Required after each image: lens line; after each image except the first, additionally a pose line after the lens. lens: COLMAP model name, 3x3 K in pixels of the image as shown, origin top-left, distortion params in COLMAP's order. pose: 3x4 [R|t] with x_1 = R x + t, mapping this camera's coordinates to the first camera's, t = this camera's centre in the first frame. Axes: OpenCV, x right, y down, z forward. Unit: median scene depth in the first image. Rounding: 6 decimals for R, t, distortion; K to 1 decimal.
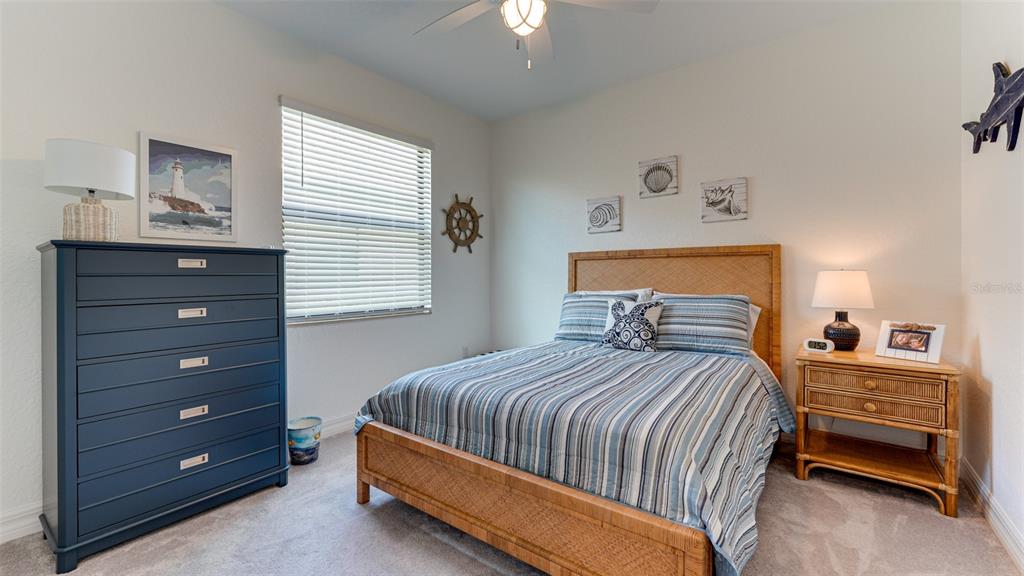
lens RADIAL K [[416.0, 0, 512.5], [0, 416.0, 277.6], [0, 0, 1]] dist [0.000115, -0.000021]
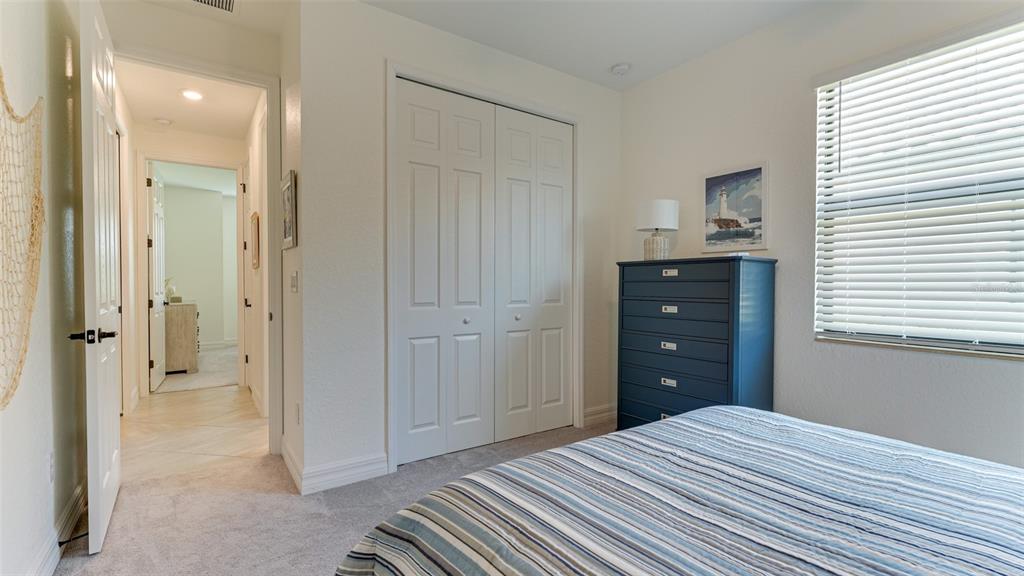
lens RADIAL K [[459.1, 0, 512.0], [0, 459.1, 288.0], [0, 0, 1]] dist [0.000725, 0.000152]
pose [[-0.297788, 0.016347, -0.954492, 0.673100], [-0.002125, 0.999840, 0.017786, -0.008744], [0.954630, 0.007325, -0.297705, 0.799797]]
